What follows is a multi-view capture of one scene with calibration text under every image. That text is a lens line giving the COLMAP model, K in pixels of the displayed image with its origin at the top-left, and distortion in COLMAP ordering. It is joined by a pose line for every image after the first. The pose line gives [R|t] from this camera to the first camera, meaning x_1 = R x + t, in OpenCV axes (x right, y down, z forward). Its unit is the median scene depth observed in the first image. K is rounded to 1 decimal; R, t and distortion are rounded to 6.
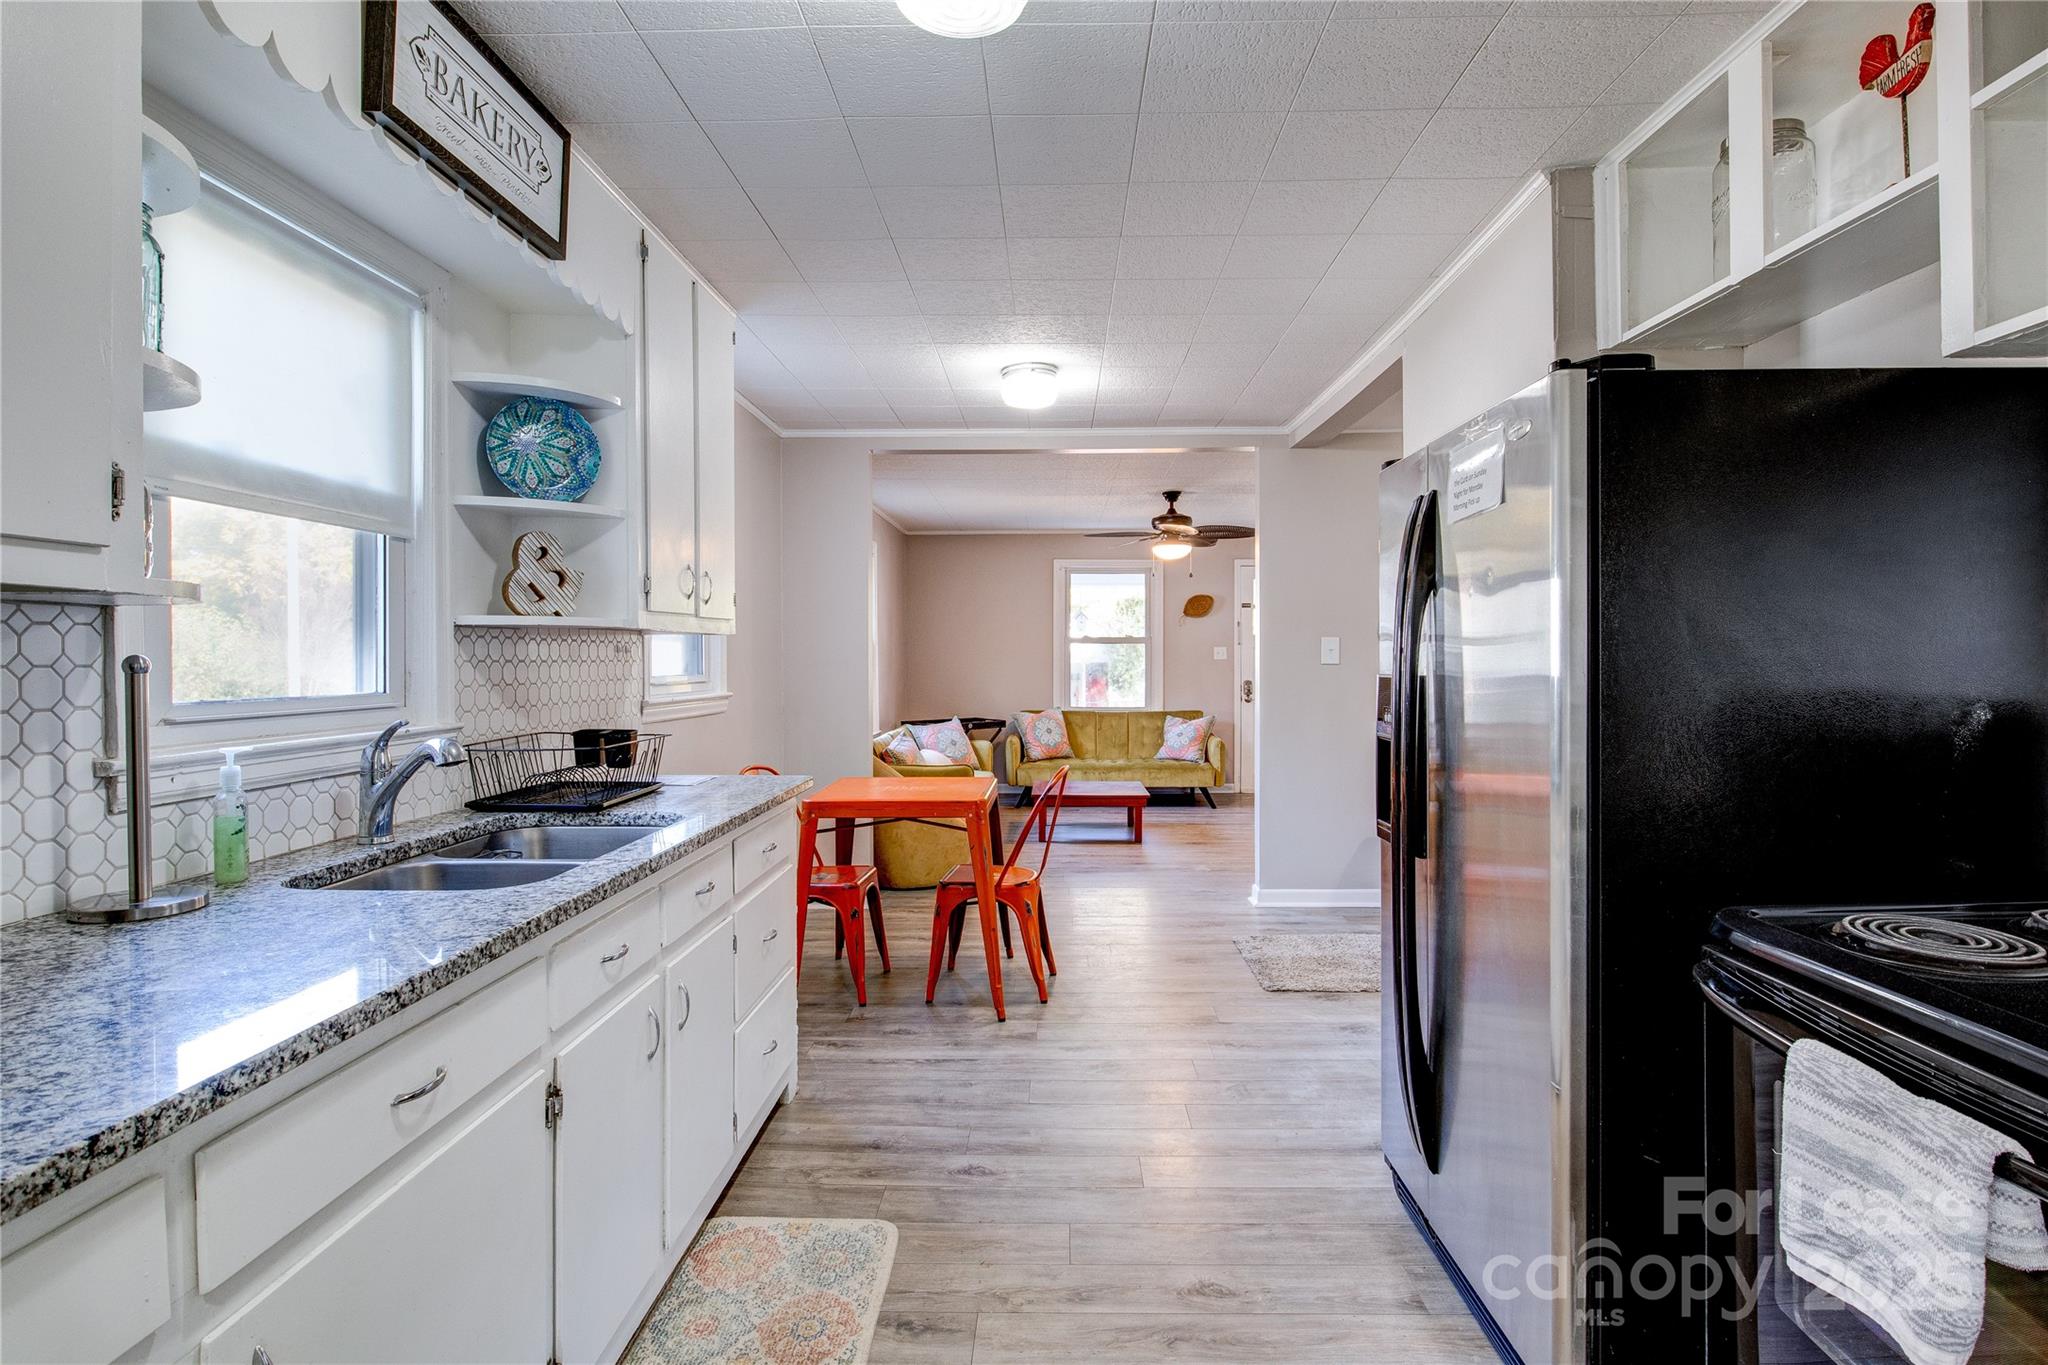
lens RADIAL K [[1015.5, 0, 1026.4], [0, 1015.5, 663.7], [0, 0, 1]] dist [-0.001286, 0.000216]
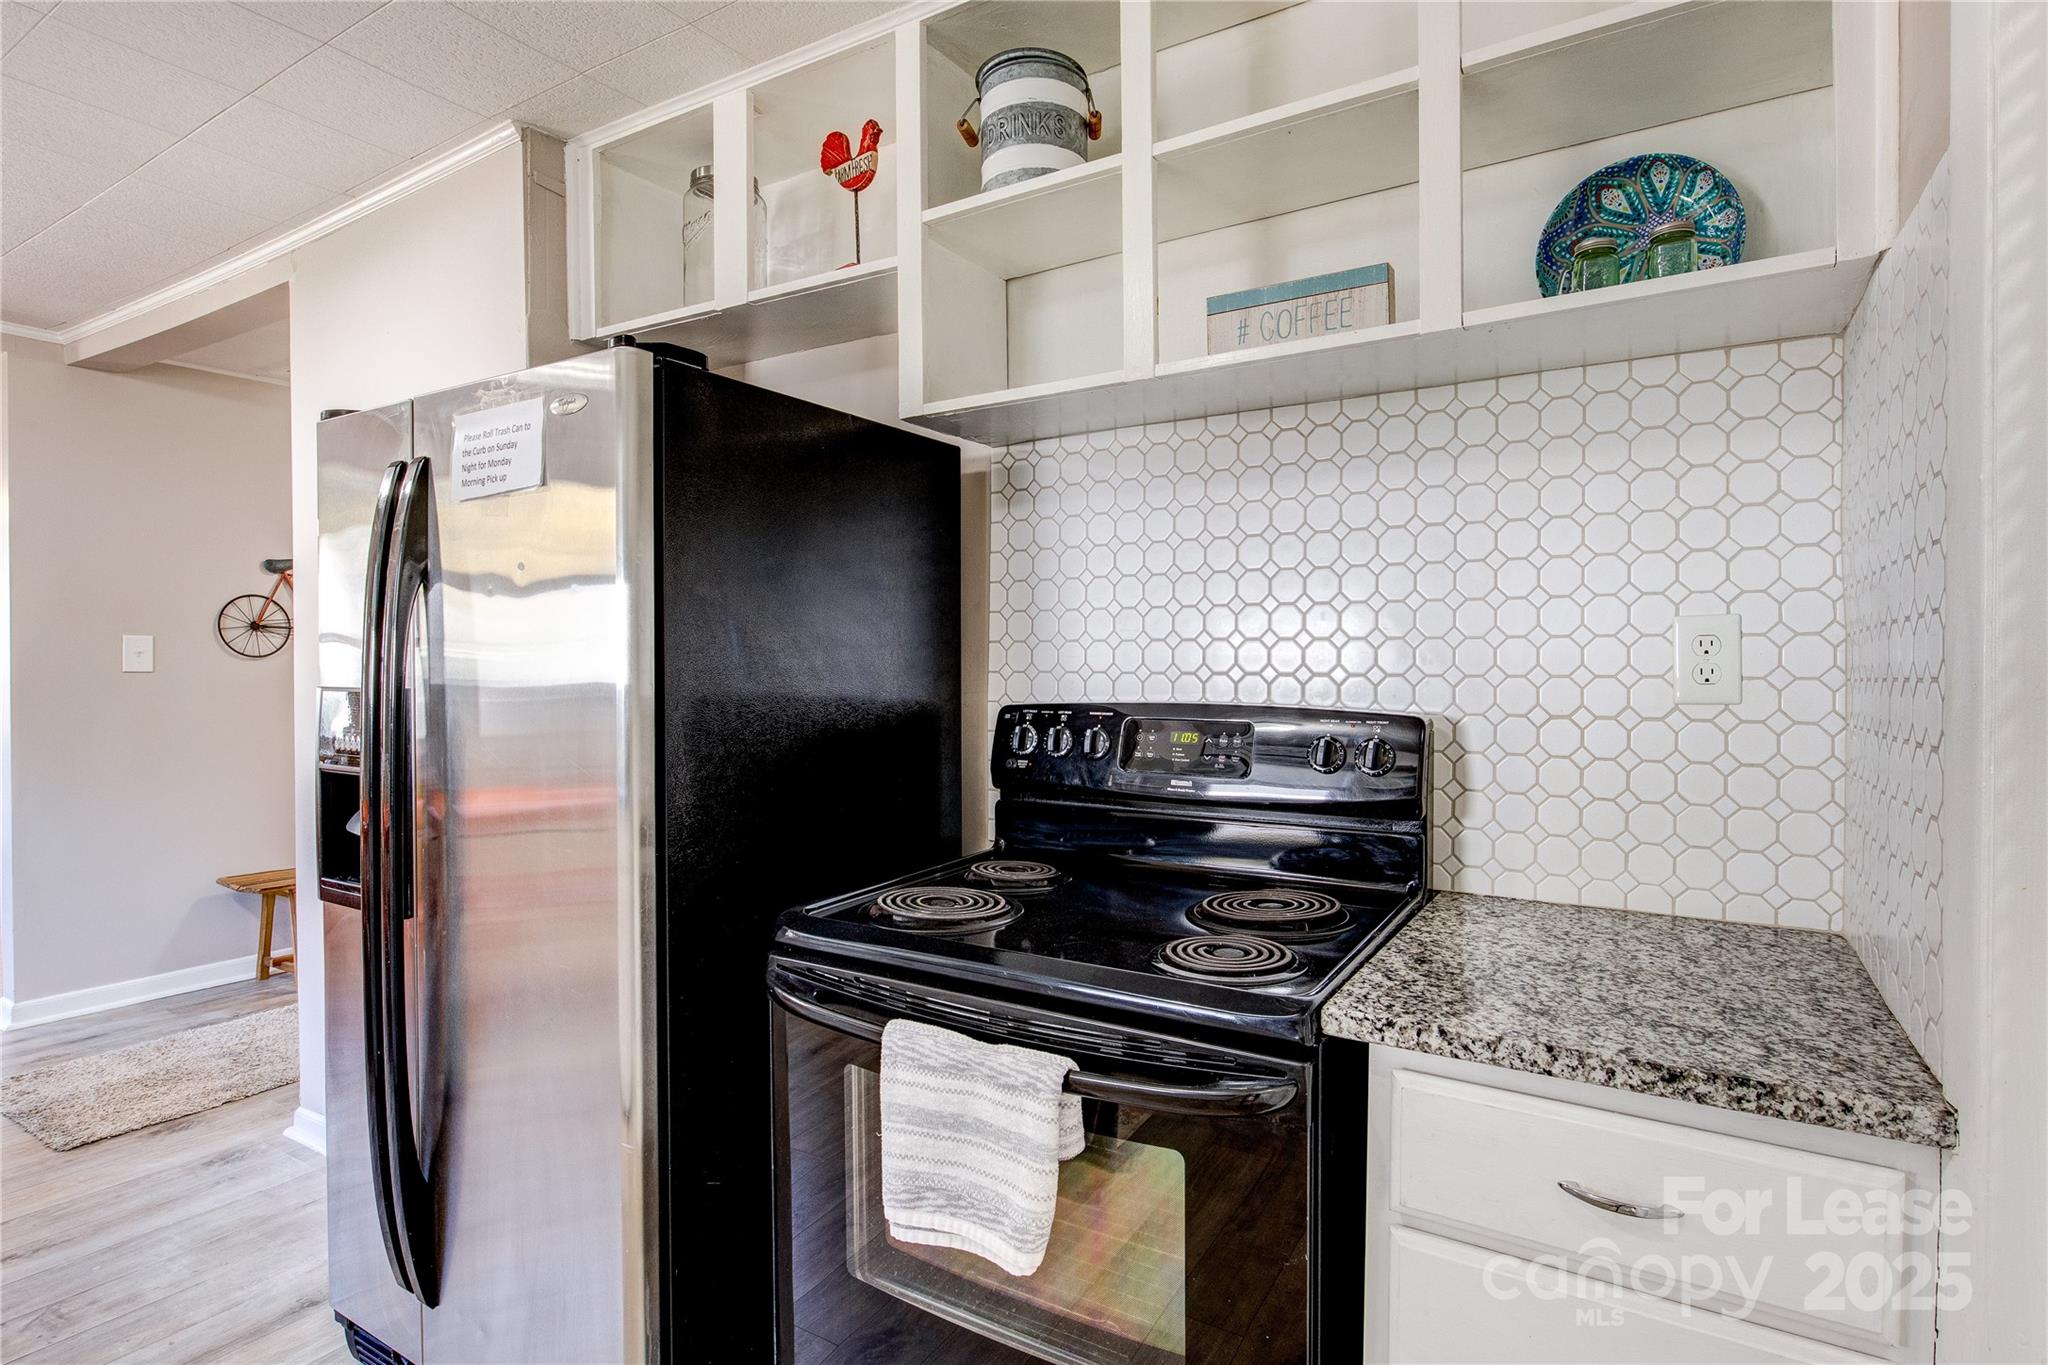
lens RADIAL K [[1042.7, 0, 1021.4], [0, 1042.7, 675.0], [0, 0, 1]] dist [-0.003203, -0.001662]
pose [[0.506724, -0.005390, 0.862092, -0.082161], [0.000965, 0.999983, 0.005685, -0.004011], [-0.862108, -0.002048, 0.506720, 0.211468]]
